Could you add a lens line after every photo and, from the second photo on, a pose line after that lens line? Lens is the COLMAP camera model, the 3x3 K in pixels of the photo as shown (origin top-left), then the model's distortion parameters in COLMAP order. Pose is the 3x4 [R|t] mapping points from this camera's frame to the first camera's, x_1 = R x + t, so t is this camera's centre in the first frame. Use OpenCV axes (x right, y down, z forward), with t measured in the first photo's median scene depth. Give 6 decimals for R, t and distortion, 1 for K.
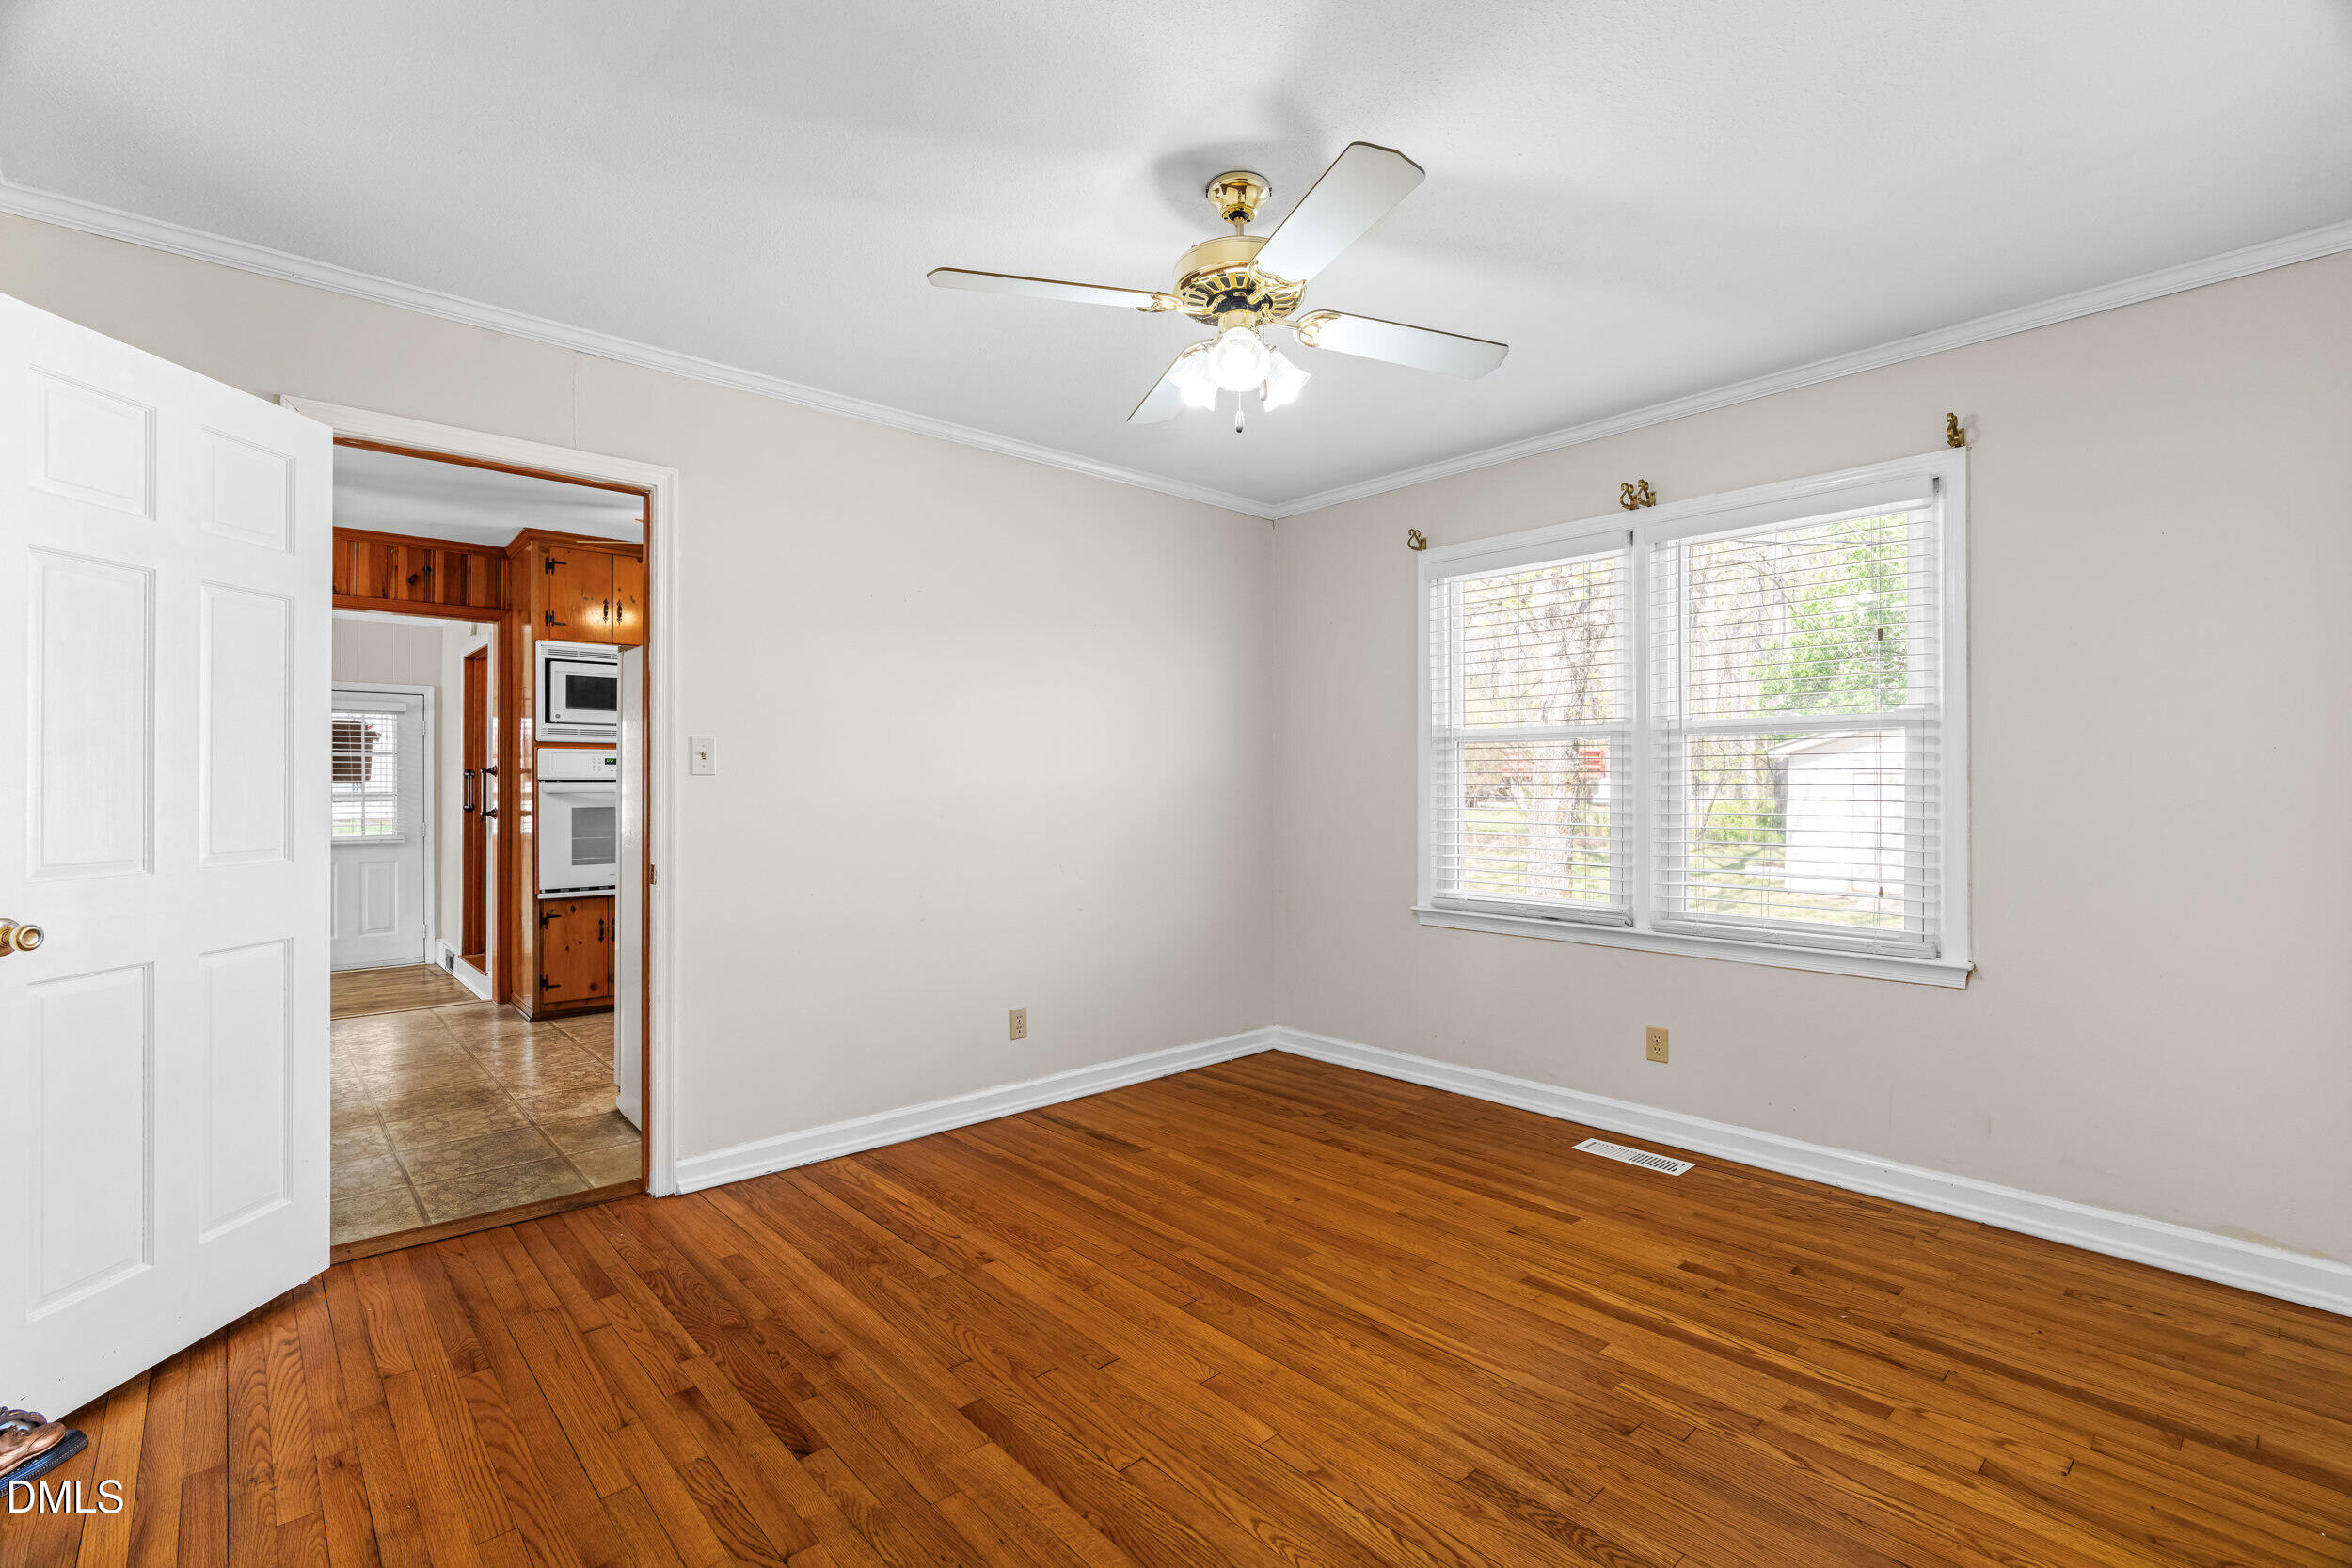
lens RADIAL K [[1044.5, 0, 1181.4], [0, 1044.5, 780.1], [0, 0, 1]] dist [-0.011503, 0.001073]
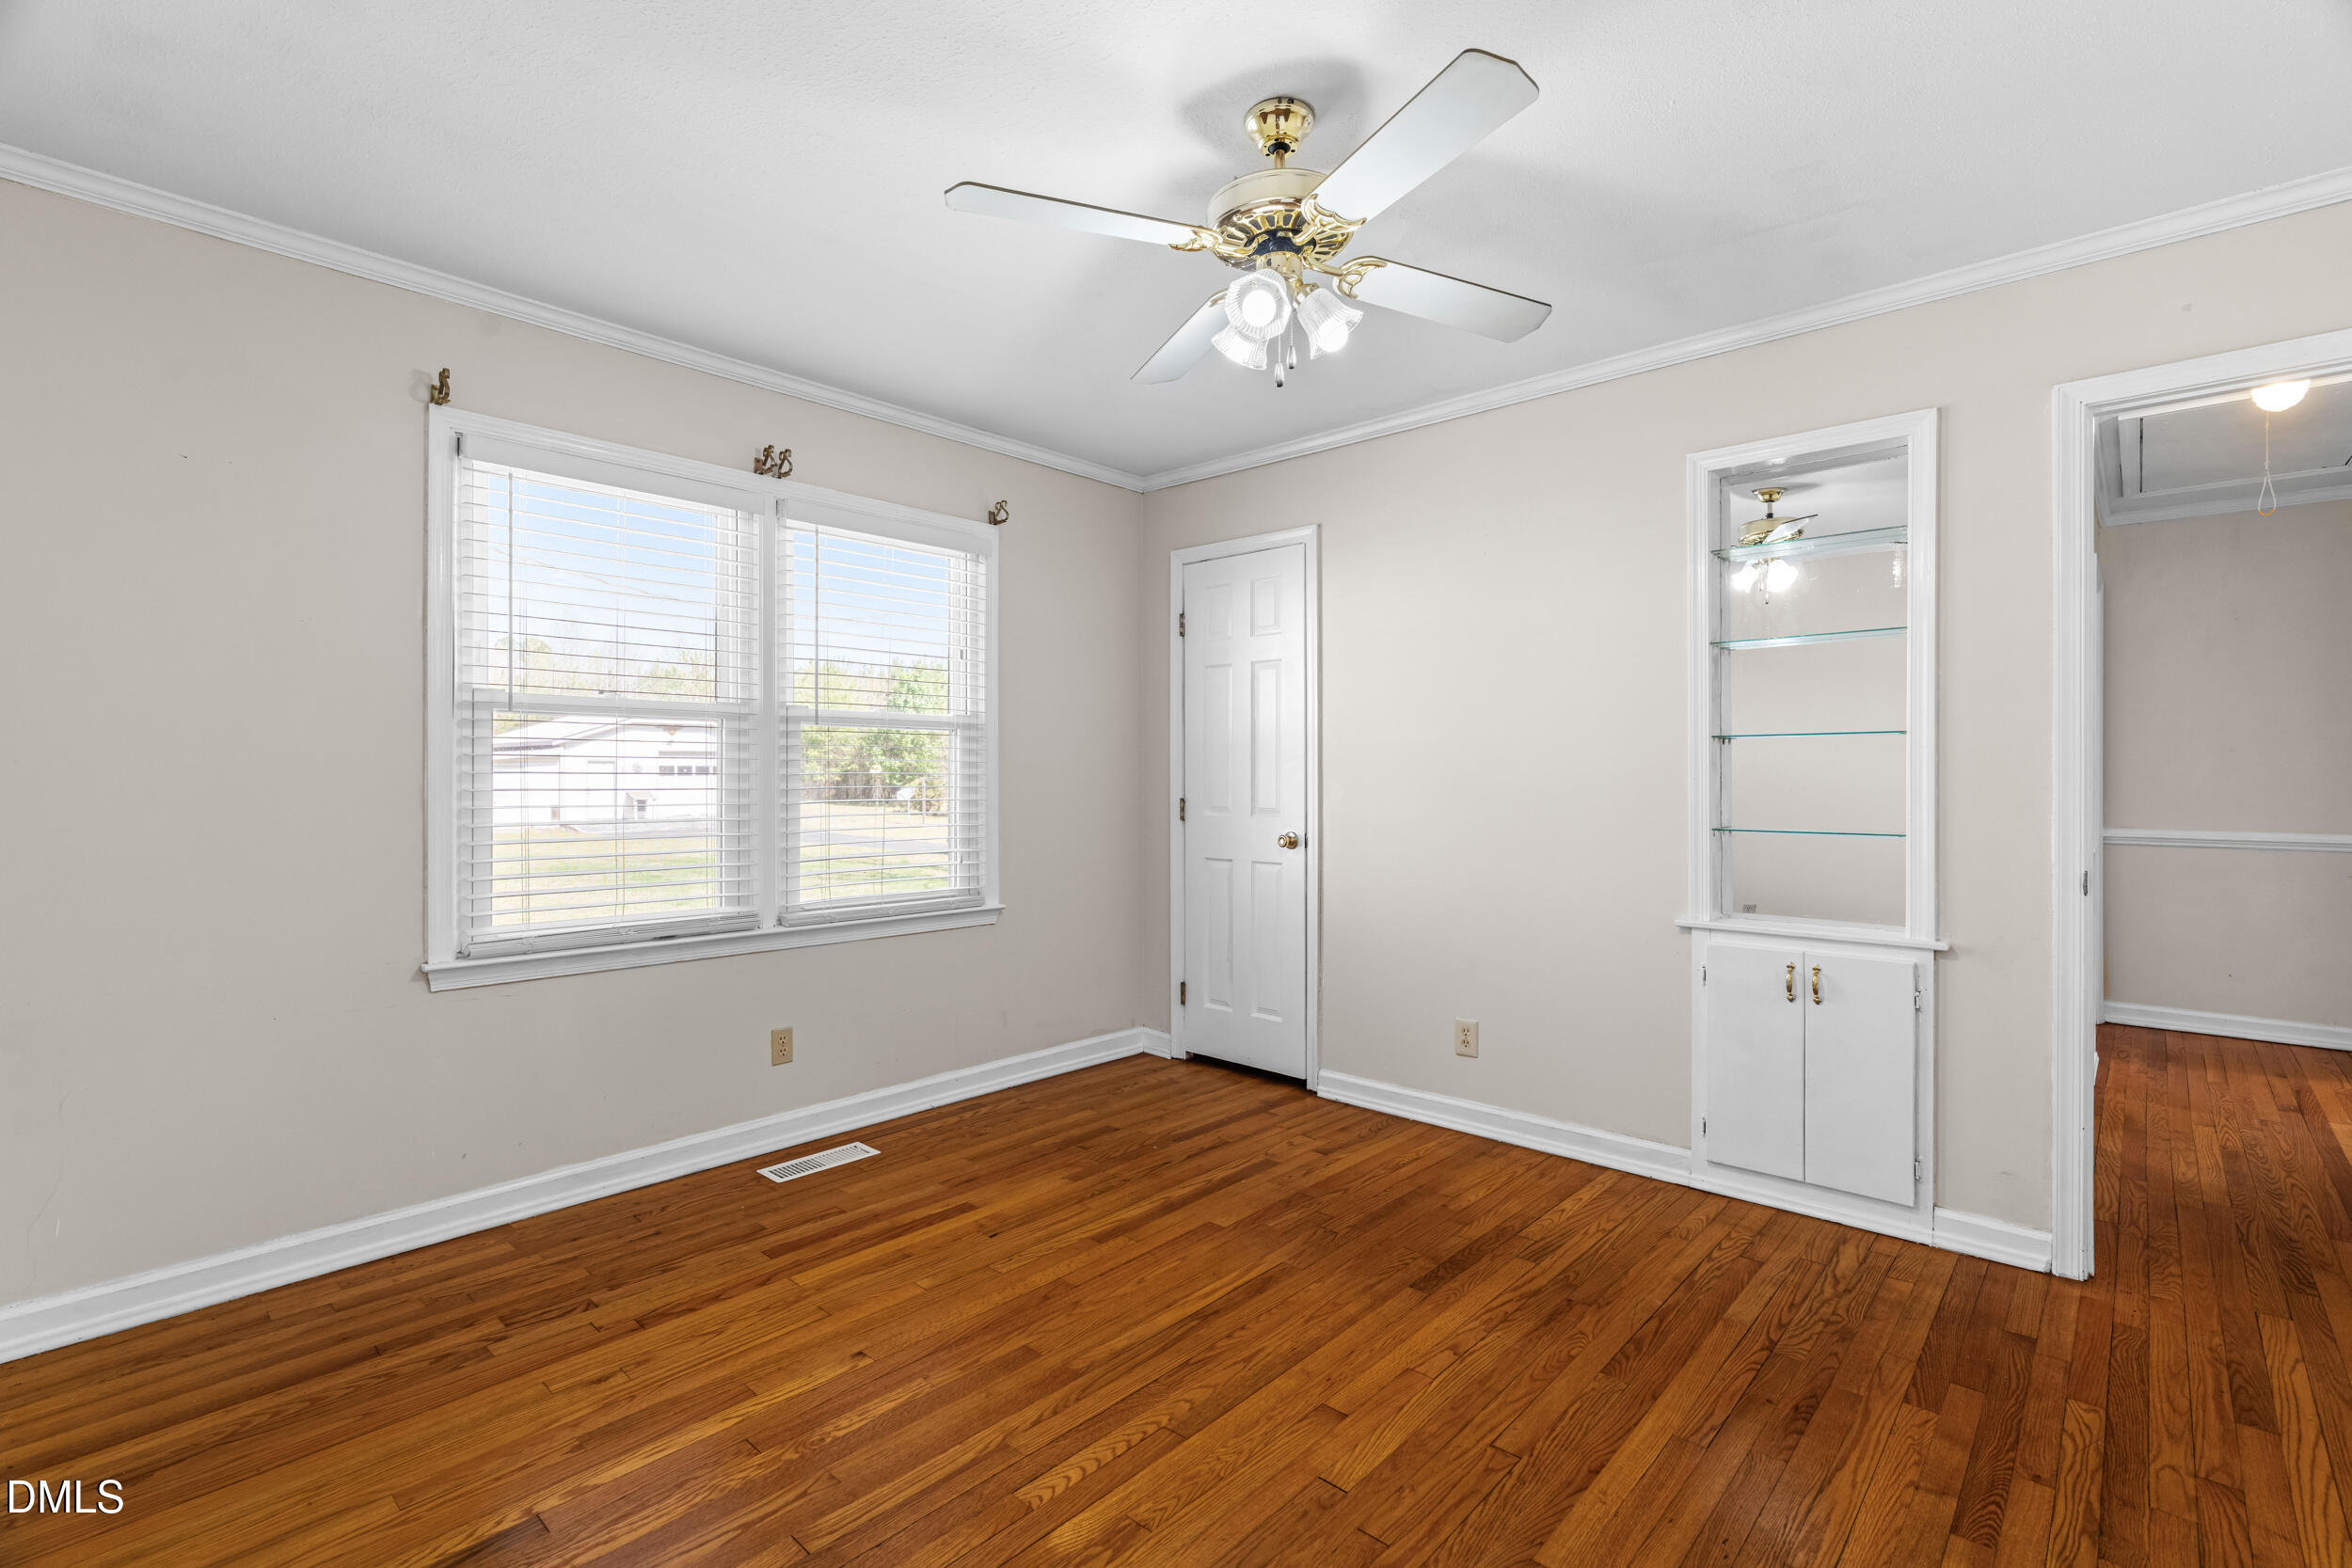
lens RADIAL K [[1044.5, 0, 1181.4], [0, 1044.5, 780.1], [0, 0, 1]] dist [-0.011503, 0.001073]
pose [[-0.077724, -0.005734, 0.996958, -0.613756], [-0.006096, 0.999967, 0.005276, 0.003923], [-0.996956, -0.005668, -0.077756, 0.837489]]
